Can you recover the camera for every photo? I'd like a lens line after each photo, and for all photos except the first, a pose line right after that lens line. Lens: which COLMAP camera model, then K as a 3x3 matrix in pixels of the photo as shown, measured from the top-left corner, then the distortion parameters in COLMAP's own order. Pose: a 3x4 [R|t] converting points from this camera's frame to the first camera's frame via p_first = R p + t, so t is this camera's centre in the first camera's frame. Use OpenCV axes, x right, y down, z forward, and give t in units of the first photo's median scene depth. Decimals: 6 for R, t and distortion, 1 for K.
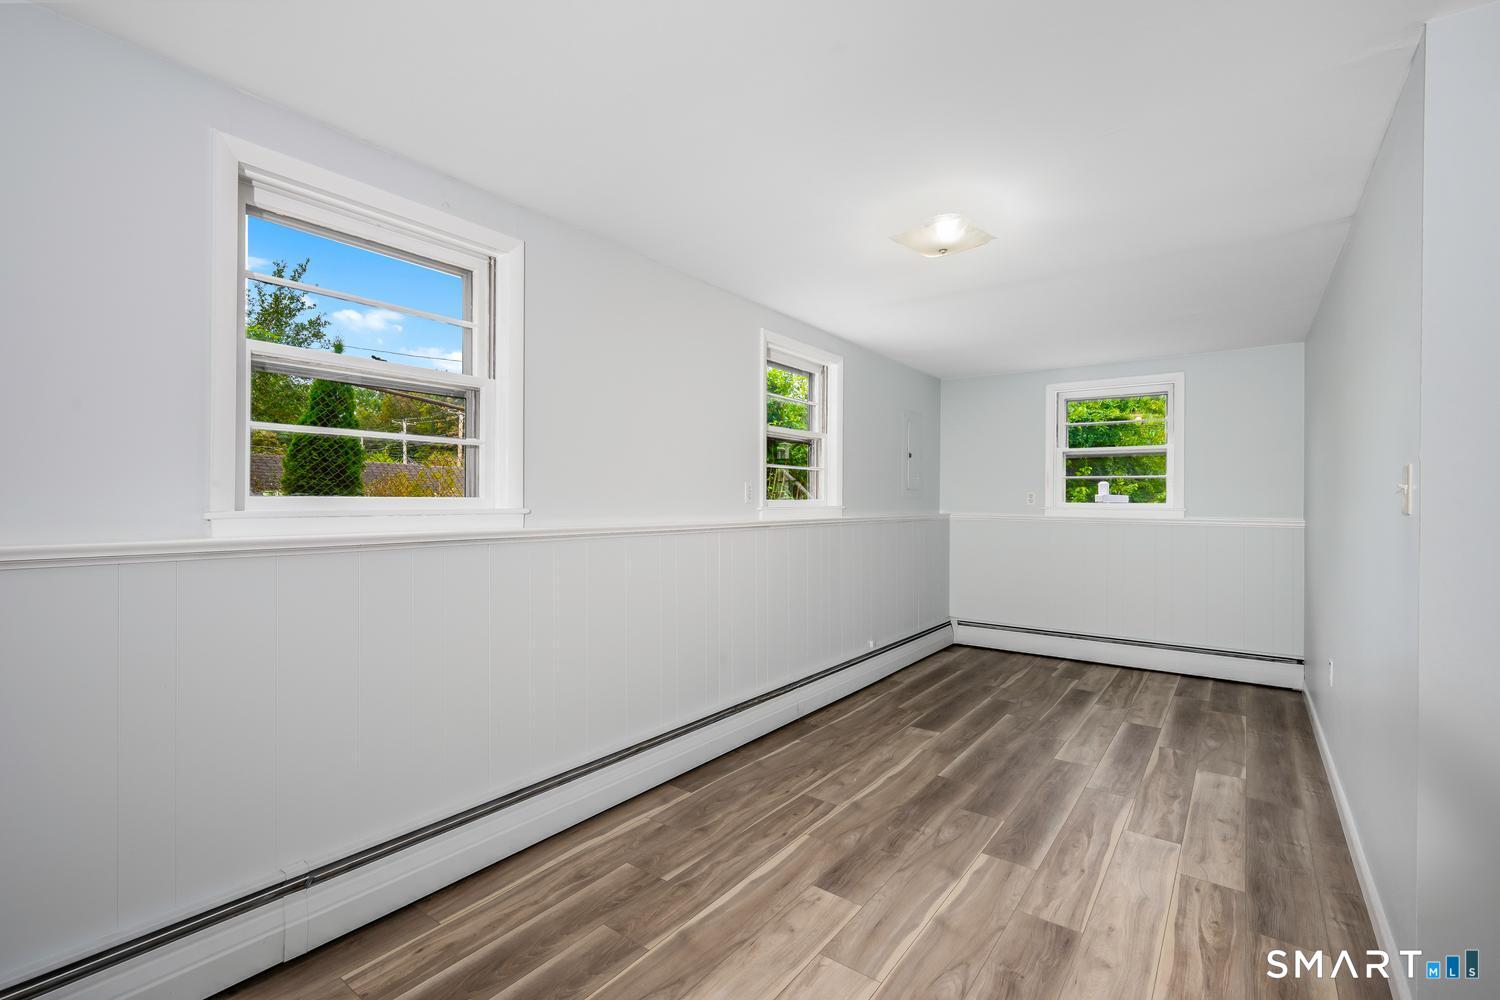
lens RADIAL K [[664.7, 0, 750.0], [0, 664.7, 500.0], [0, 0, 1]] dist [-0.001513, 0.000003]
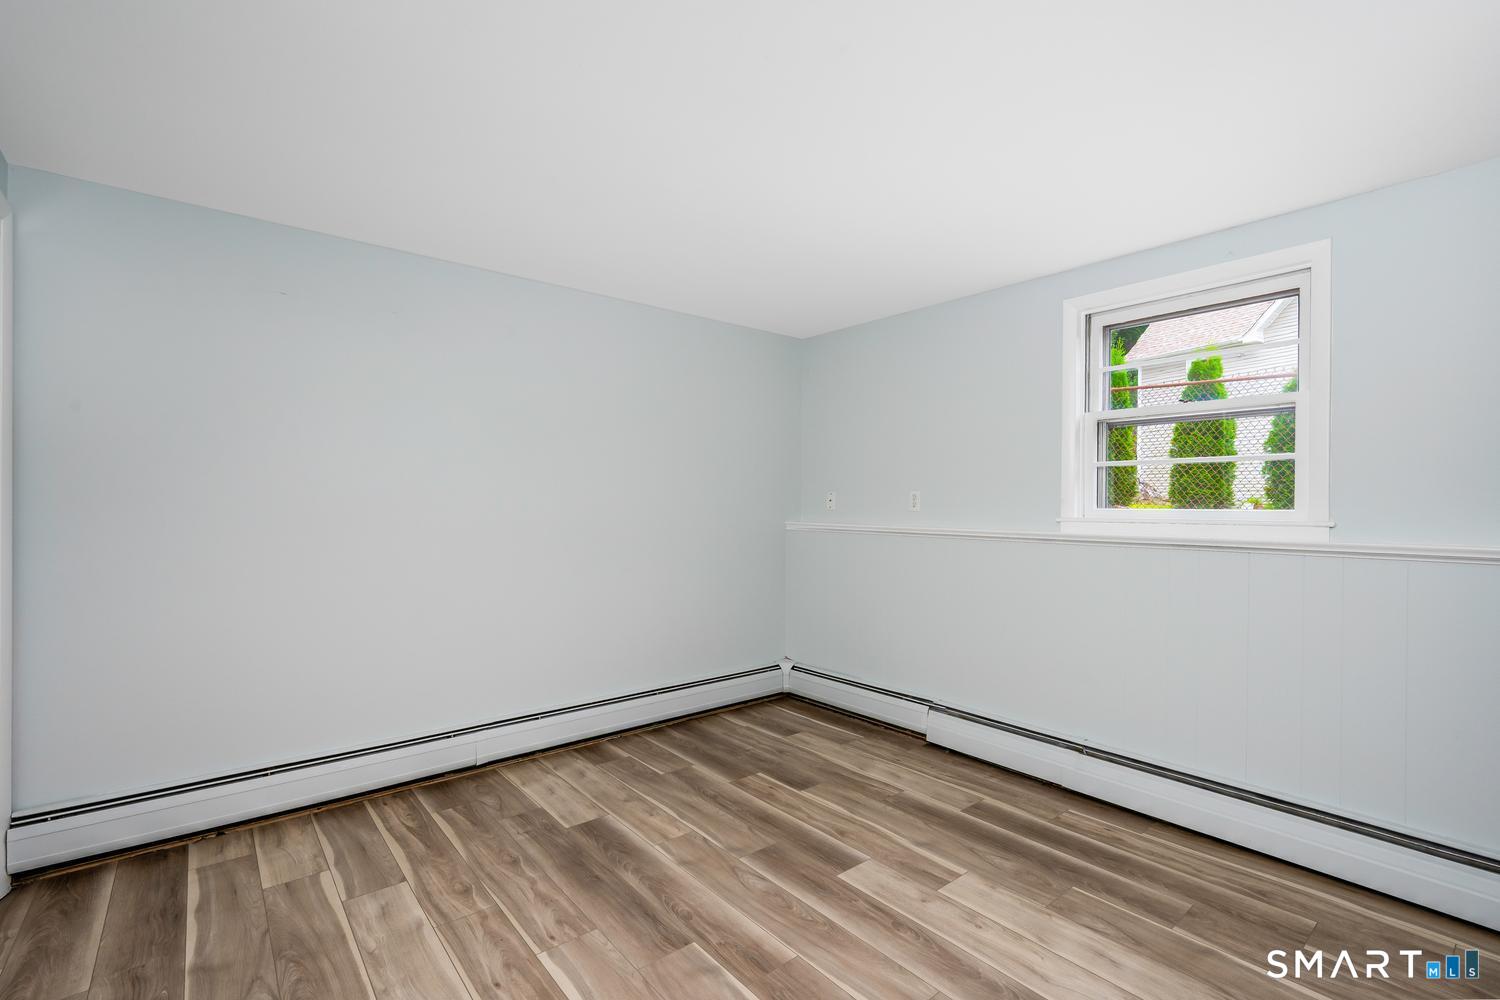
lens RADIAL K [[664.7, 0, 750.0], [0, 664.7, 500.0], [0, 0, 1]] dist [-0.001513, 0.000003]
pose [[-0.230694, -0.015648, -0.972901, 1.009182], [-0.009578, 0.999859, -0.013811, 0.004490], [0.972979, 0.006132, -0.230811, 0.551077]]
